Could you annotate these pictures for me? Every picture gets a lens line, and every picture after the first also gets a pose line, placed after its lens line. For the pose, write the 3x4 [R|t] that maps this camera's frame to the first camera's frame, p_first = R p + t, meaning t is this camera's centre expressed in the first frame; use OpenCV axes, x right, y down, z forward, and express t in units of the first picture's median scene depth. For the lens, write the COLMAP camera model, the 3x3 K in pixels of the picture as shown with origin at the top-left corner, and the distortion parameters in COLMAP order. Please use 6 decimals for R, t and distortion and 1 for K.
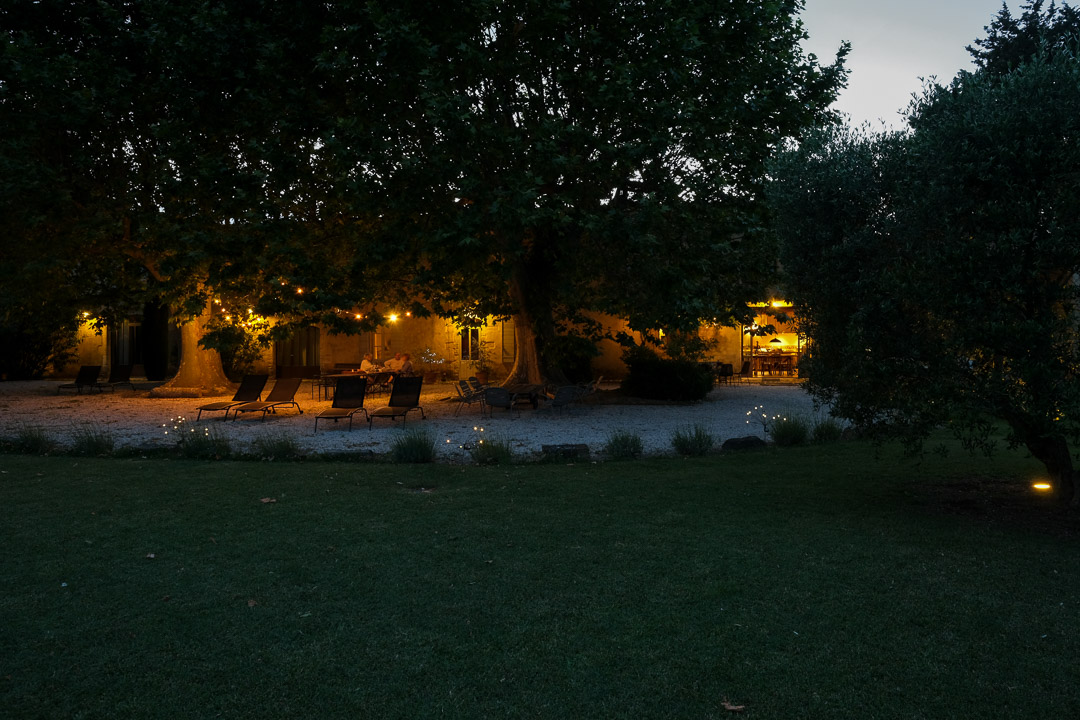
lens RADIAL K [[653.8, 0, 540.1], [0, 653.8, 356.8], [0, 0, 1]] dist [-0.000236, -0.000014]
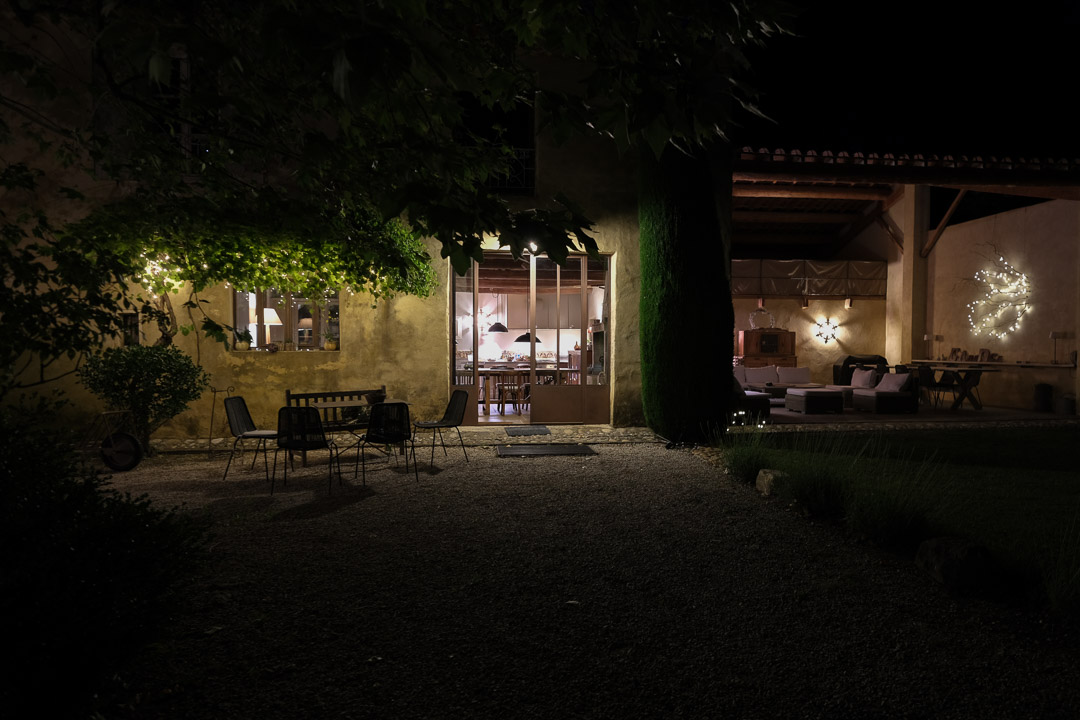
lens RADIAL K [[653.8, 0, 540.0], [0, 653.8, 361.9], [0, 0, 1]] dist [-0.000236, -0.000014]
pose [[0.927419, 0.002869, 0.374013, 0.209117], [-0.001034, 0.999986, -0.005106, -0.005912], [-0.374022, 0.004349, 0.927409, 0.607448]]
